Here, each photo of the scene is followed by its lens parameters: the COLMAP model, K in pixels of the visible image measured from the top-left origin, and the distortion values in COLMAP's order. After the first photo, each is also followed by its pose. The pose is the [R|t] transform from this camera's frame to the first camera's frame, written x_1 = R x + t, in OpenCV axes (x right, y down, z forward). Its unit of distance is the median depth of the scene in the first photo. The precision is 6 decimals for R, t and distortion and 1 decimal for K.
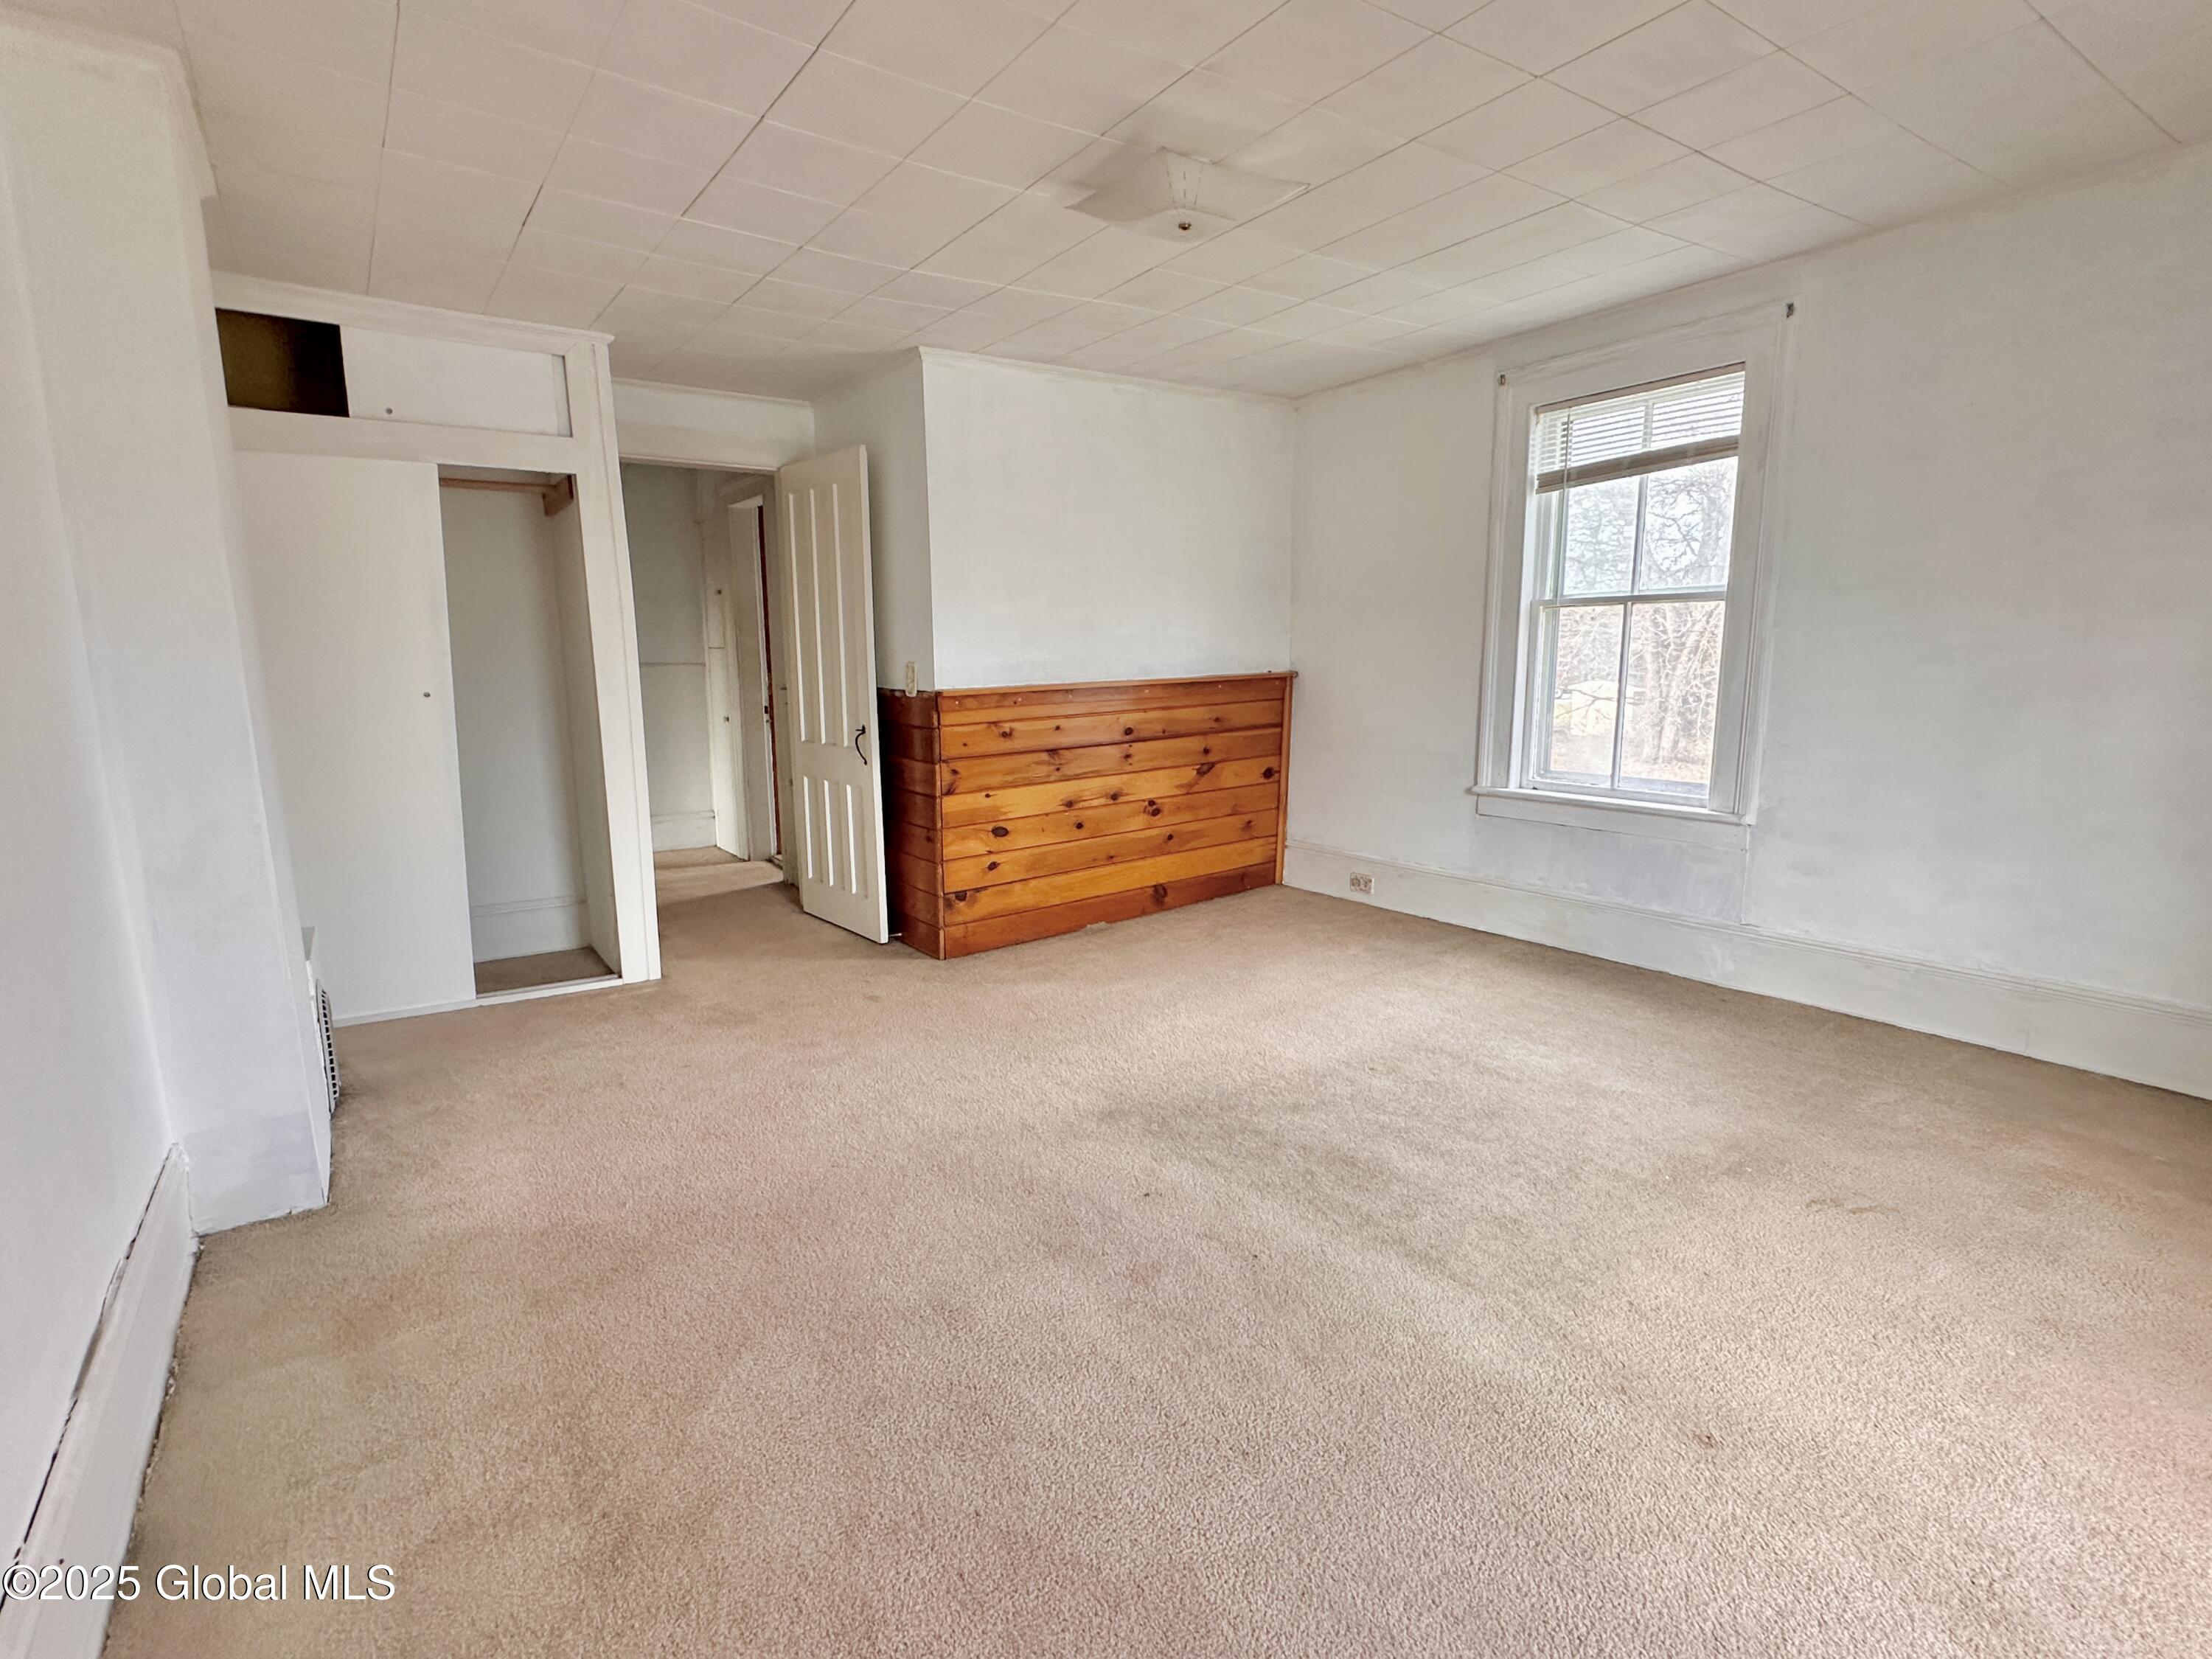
lens RADIAL K [[1087.0, 0, 1099.5], [0, 1087.0, 829.7], [0, 0, 1]] dist [0.004197, 0.000734]
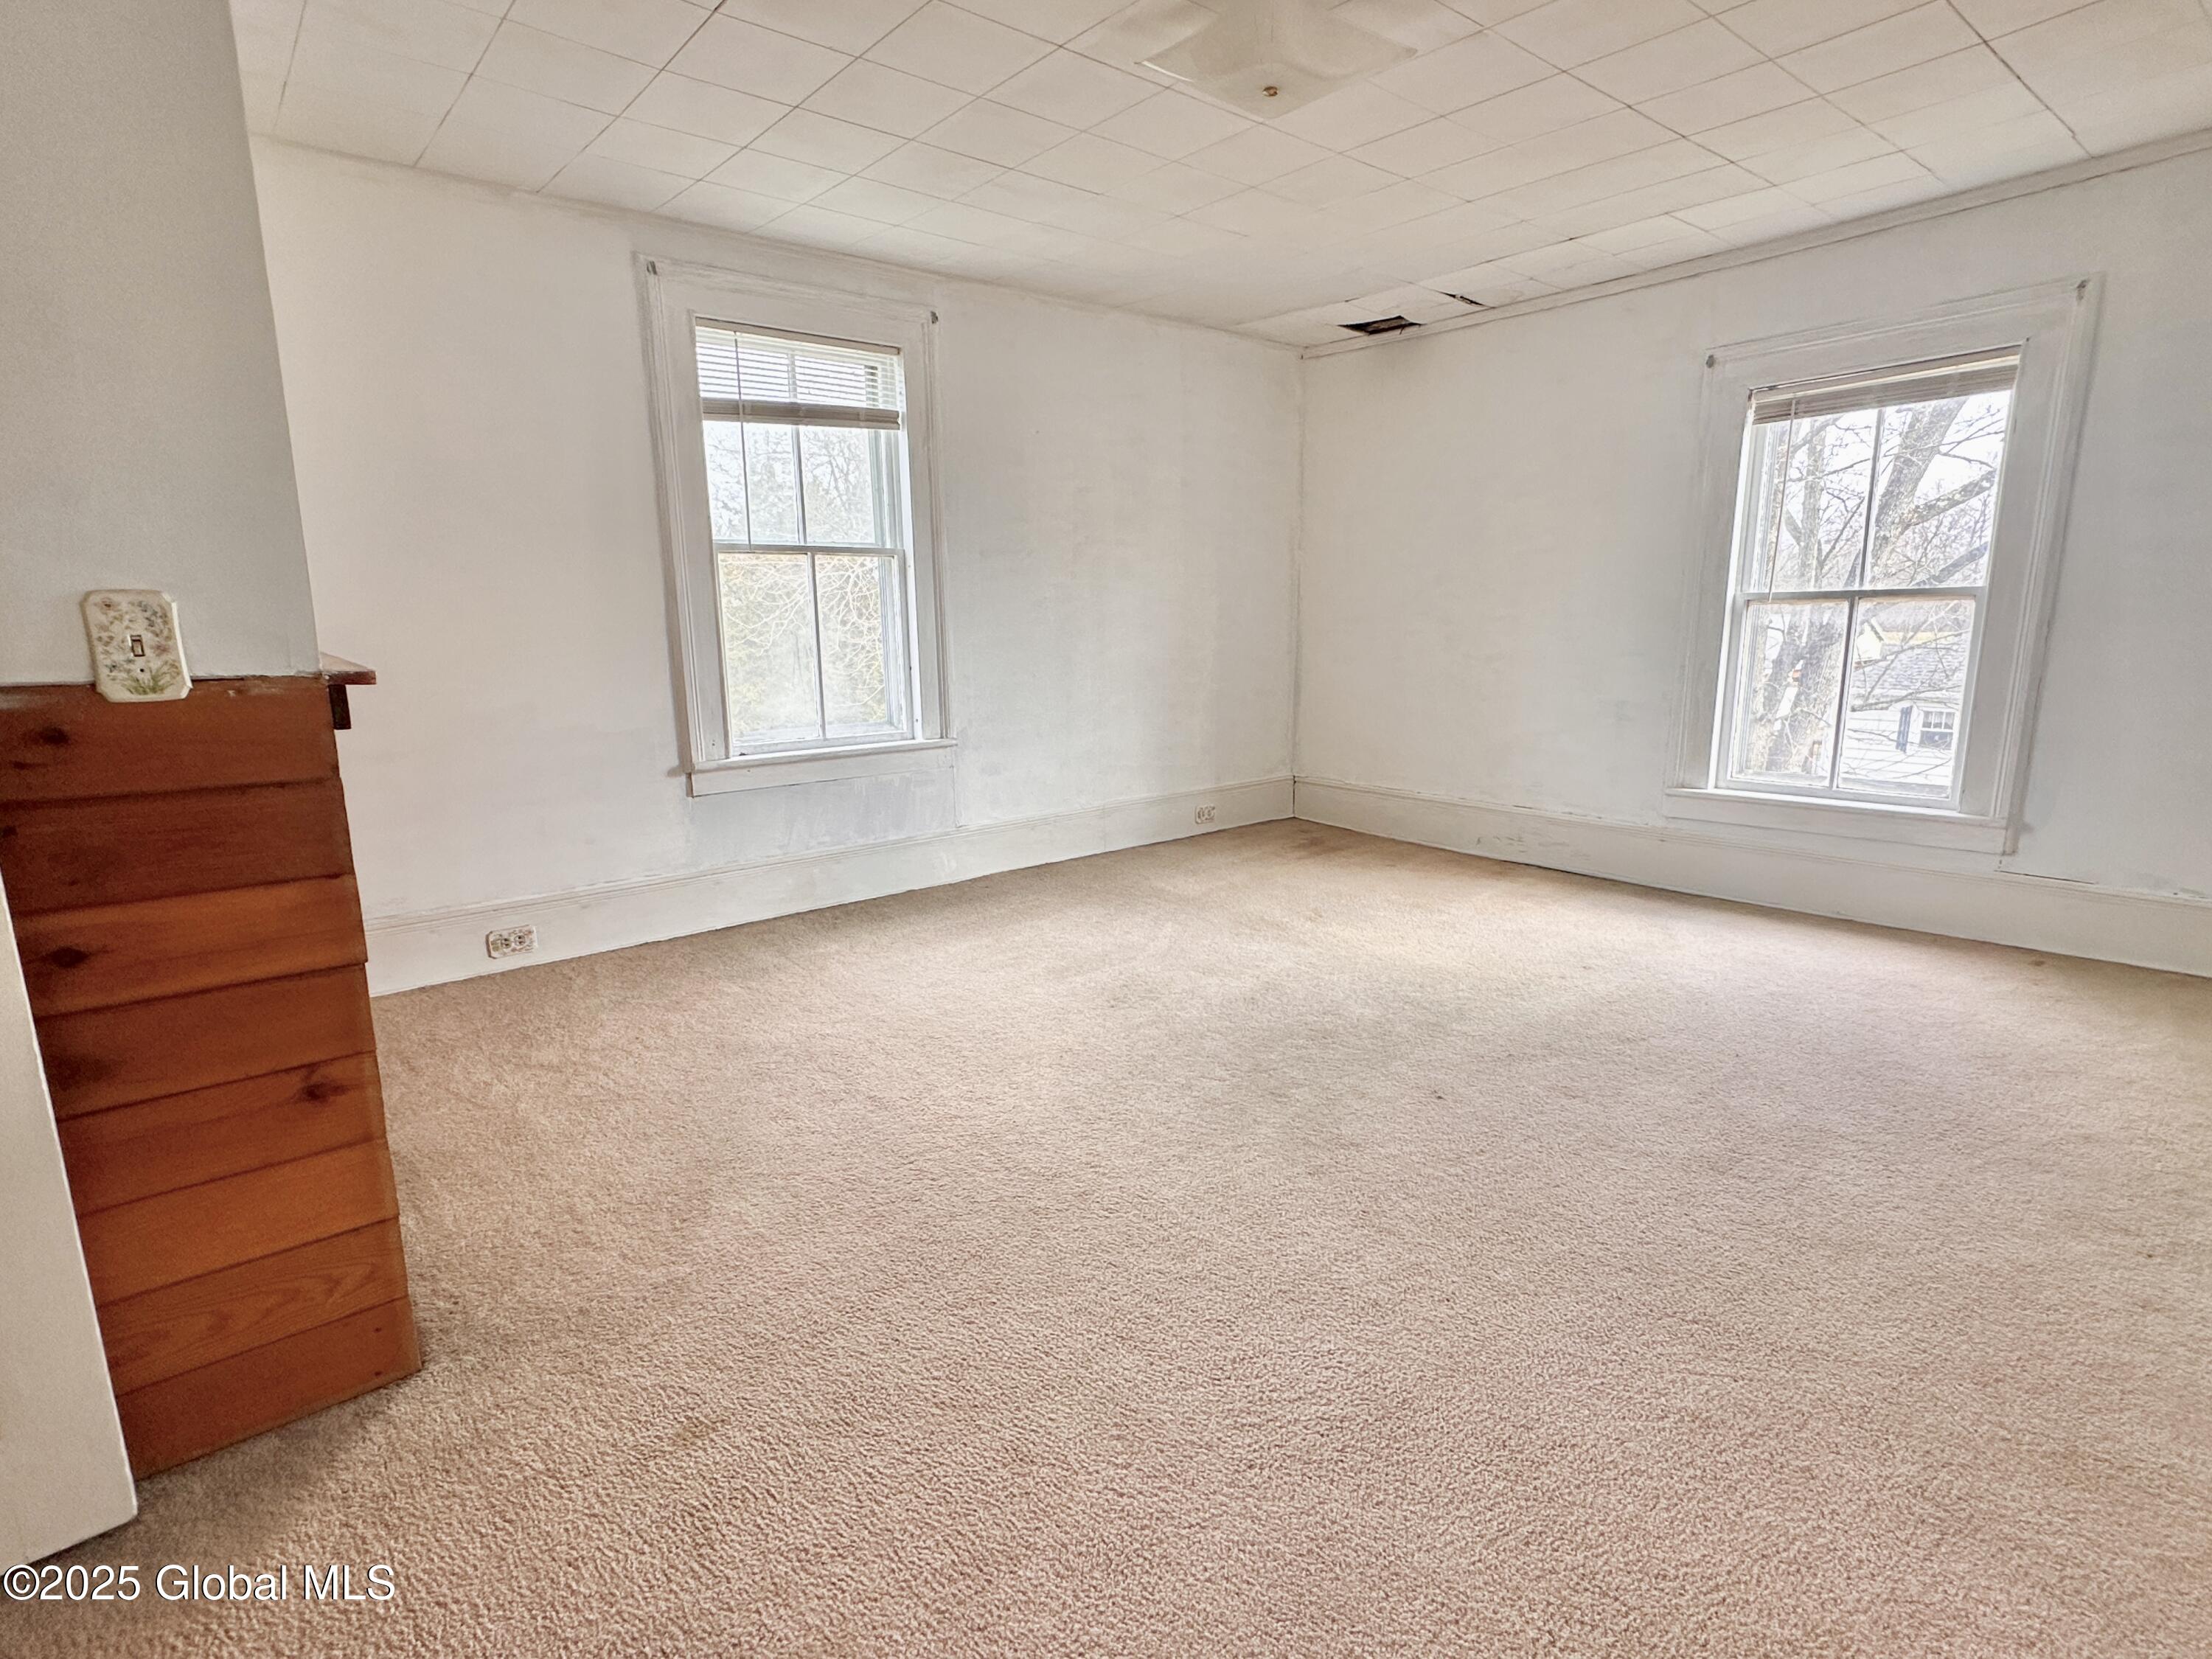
lens RADIAL K [[1087.0, 0, 1097.6], [0, 1087.0, 832.6], [0, 0, 1]] dist [0.004197, 0.000734]
pose [[-0.079899, -0.183837, 0.979704, -0.564451], [0.176910, 0.964628, 0.195436, -0.107815], [-0.980979, 0.188935, -0.044550, 0.824597]]
